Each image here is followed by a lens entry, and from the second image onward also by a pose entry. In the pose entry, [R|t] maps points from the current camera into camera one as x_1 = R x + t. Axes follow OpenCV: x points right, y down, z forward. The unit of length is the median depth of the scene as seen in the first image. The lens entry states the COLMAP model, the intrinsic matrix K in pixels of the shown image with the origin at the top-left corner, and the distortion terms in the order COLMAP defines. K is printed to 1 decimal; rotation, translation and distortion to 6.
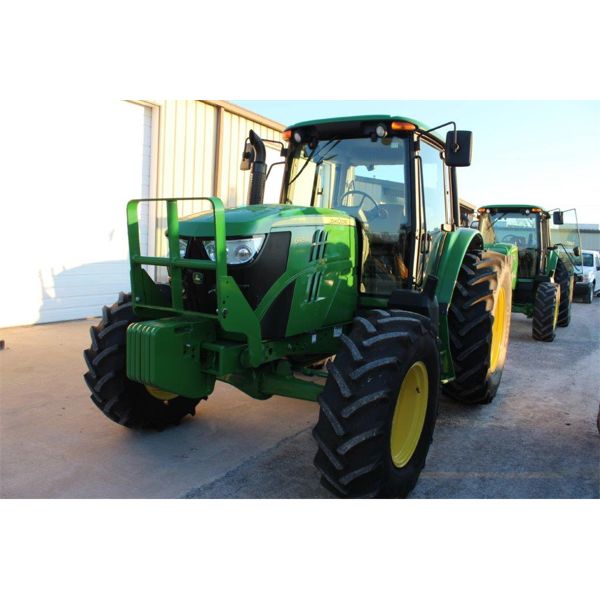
lens RADIAL K [[515.2, 0, 300.0], [0, 515.2, 300.0], [0, 0, 1]] dist [-0.192447, -0.000328]
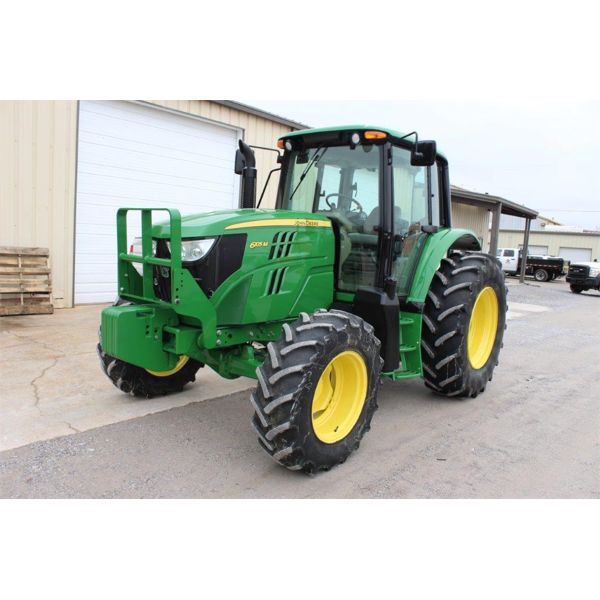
lens RADIAL K [[515.2, 0, 300.0], [0, 515.2, 300.0], [0, 0, 1]] dist [-0.192447, -0.000328]
pose [[0.988515, 0.027862, -0.148533, 0.217104], [-0.026824, 0.999600, 0.008984, 0.001902], [0.148724, -0.004896, 0.988867, -0.095772]]
